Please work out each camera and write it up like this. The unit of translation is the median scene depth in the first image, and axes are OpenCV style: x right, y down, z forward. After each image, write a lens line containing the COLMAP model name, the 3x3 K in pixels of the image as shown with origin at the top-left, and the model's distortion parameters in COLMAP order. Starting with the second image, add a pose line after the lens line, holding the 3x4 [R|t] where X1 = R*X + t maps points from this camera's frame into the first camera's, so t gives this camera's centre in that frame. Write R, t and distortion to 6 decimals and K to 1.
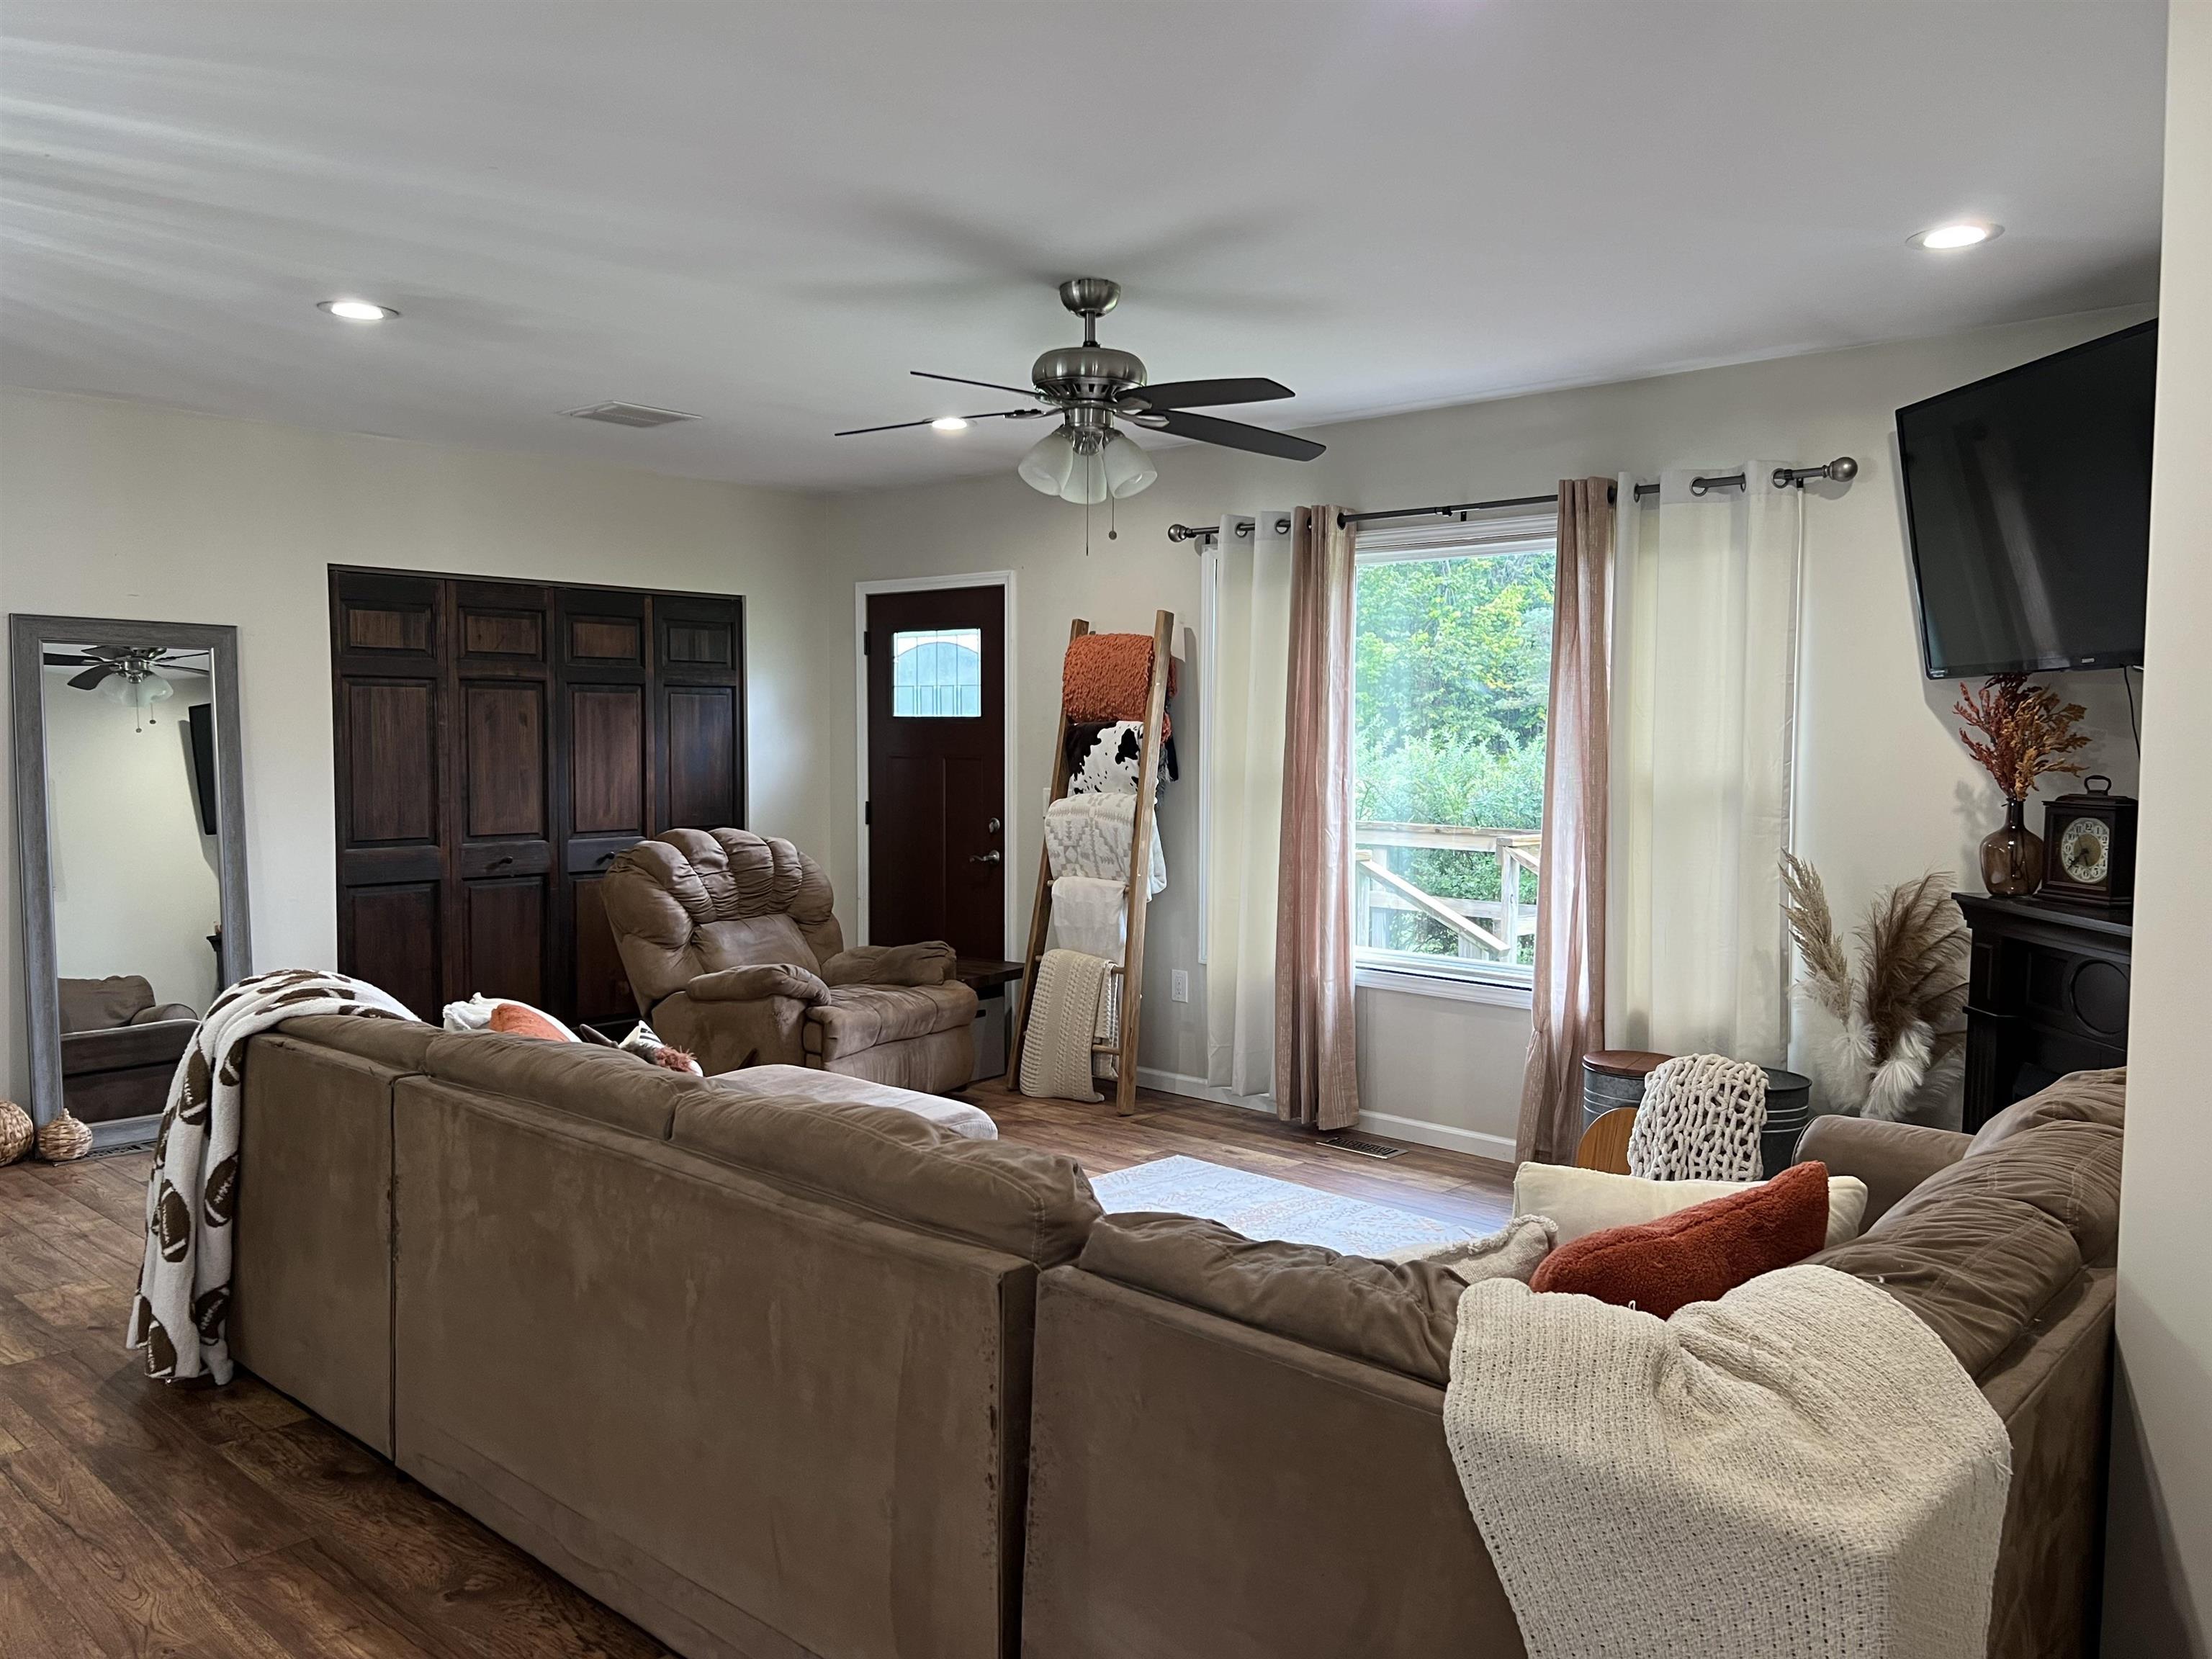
lens RADIAL K [[1644.8, 0, 1096.1], [0, 1644.8, 815.5], [0, 0, 1]] dist [0.085034, -0.101972]
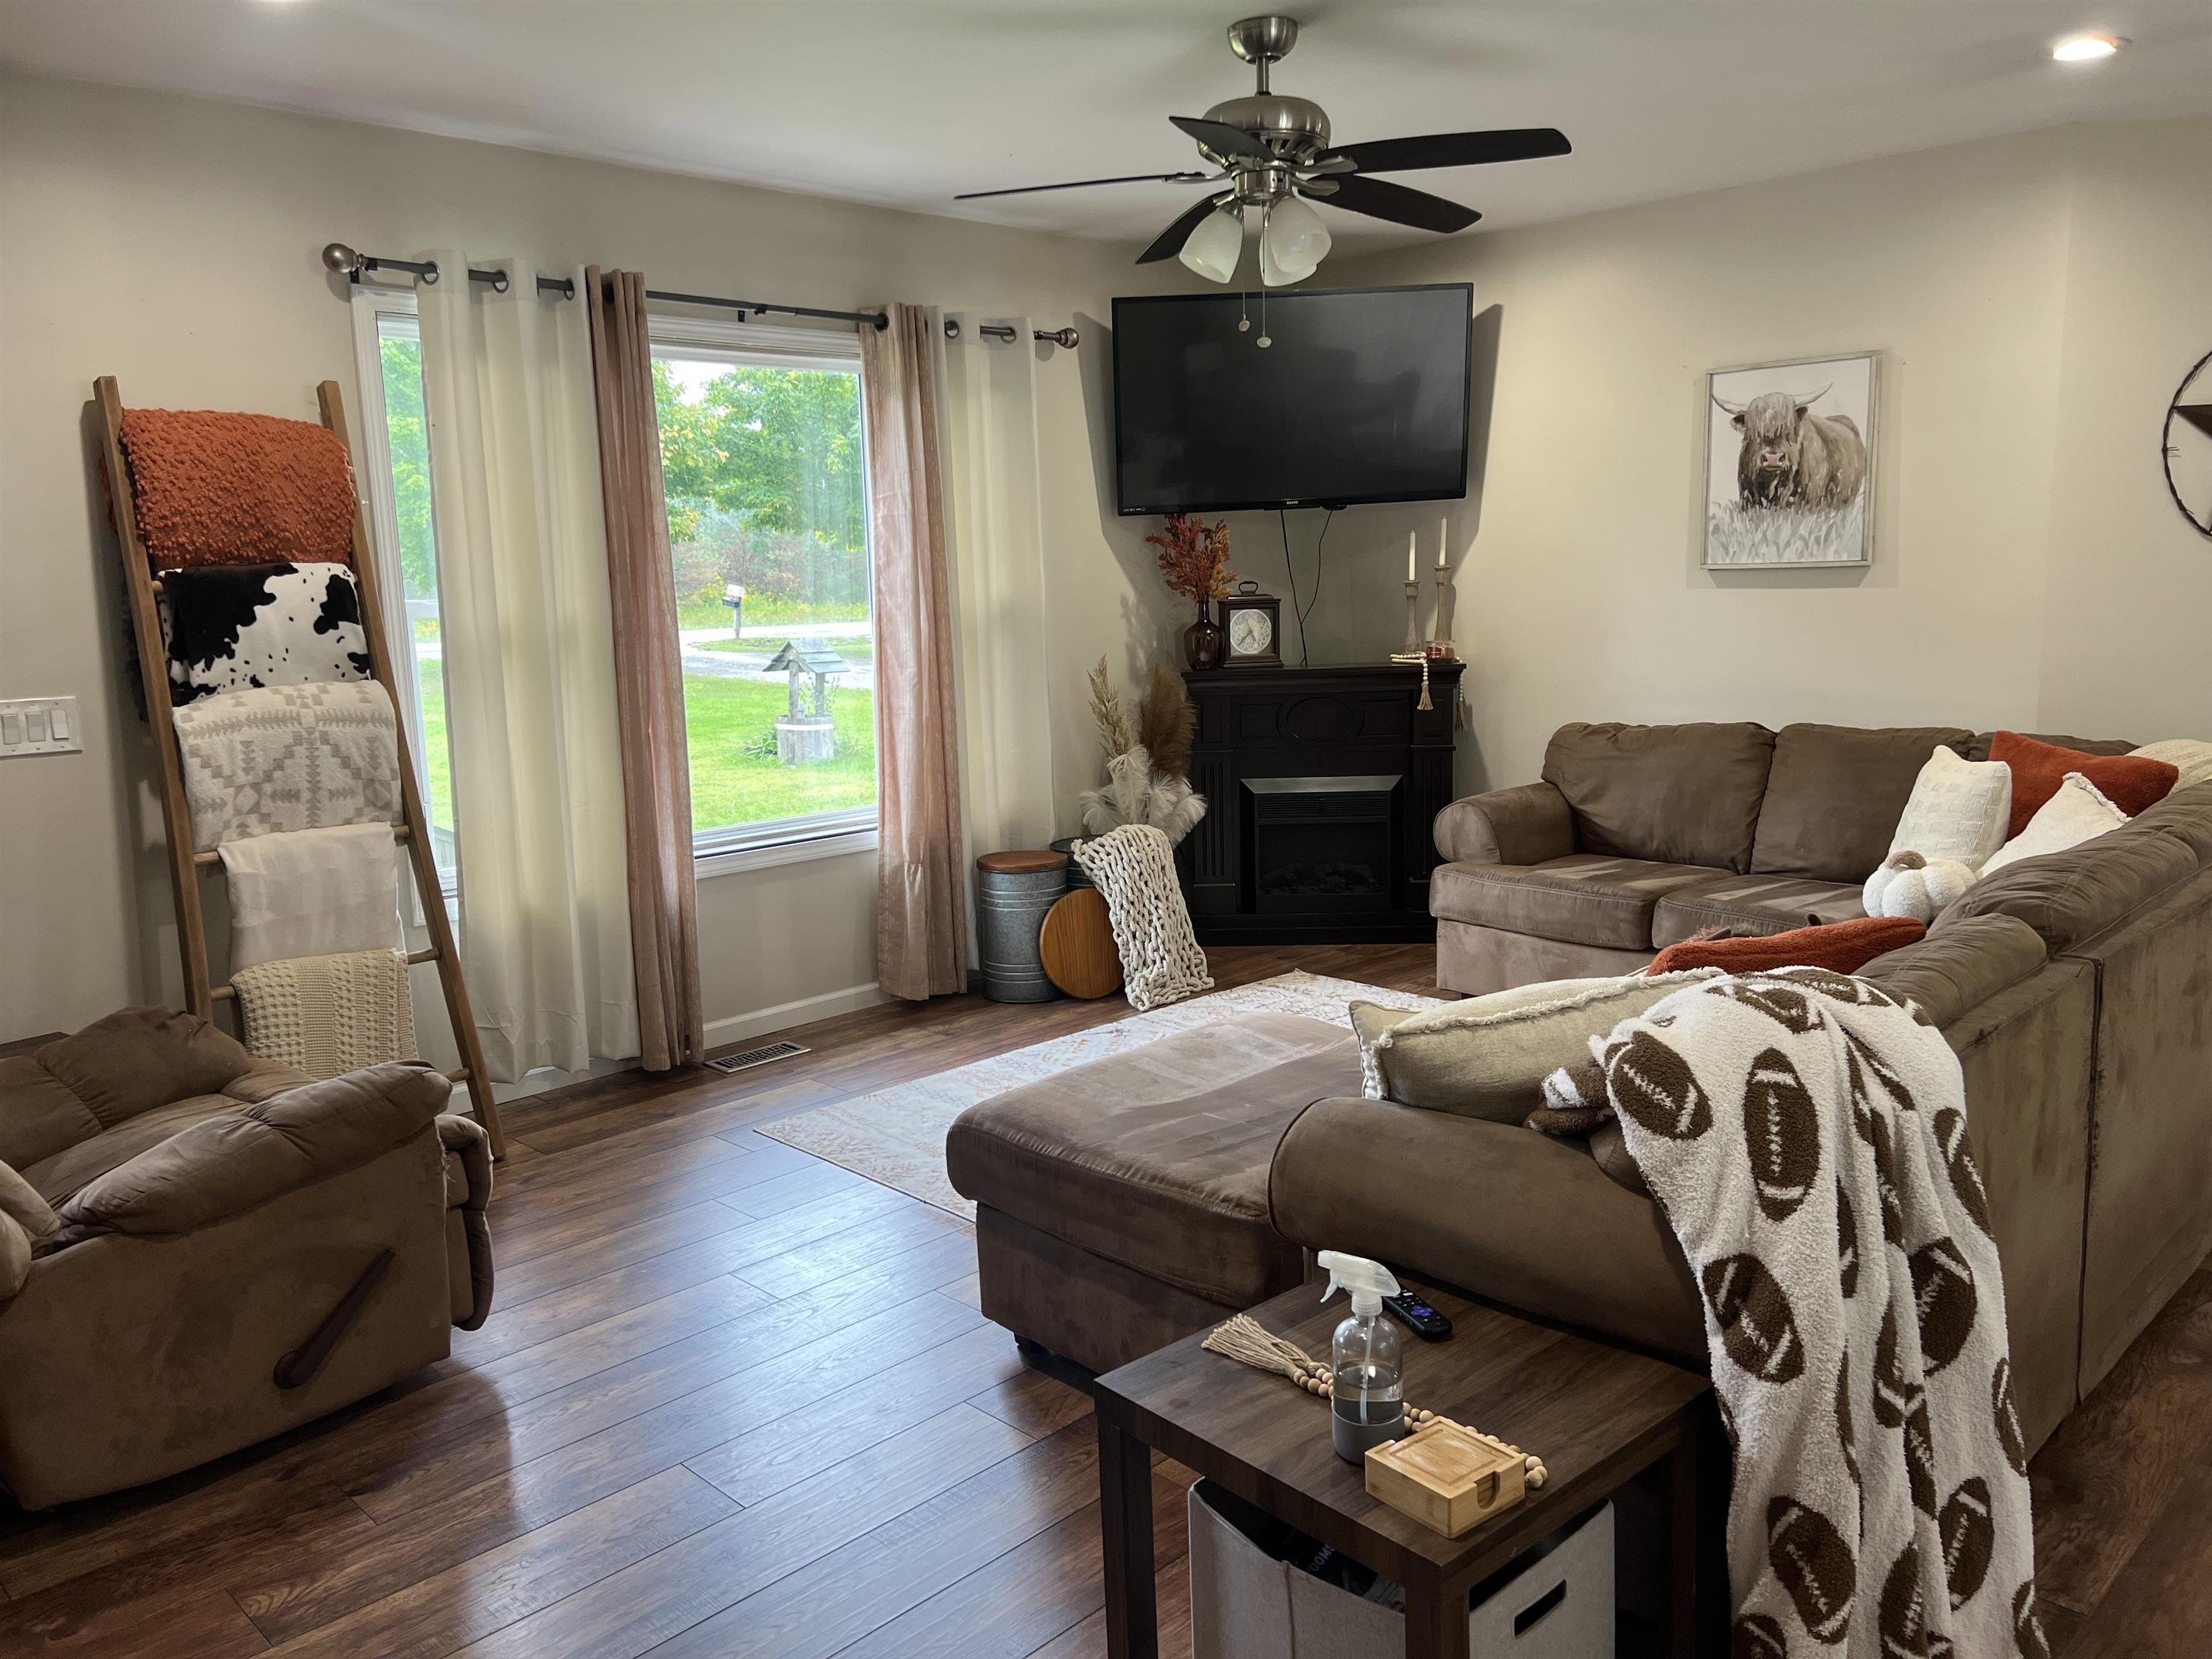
lens RADIAL K [[1644.8, 0, 1096.1], [0, 1644.8, 815.5], [0, 0, 1]] dist [0.085034, -0.101972]
pose [[0.040175, -0.161322, 0.986084, -0.671722], [0.078810, 0.984318, 0.157822, -0.045585], [-0.996080, 0.071373, 0.052259, 0.784271]]
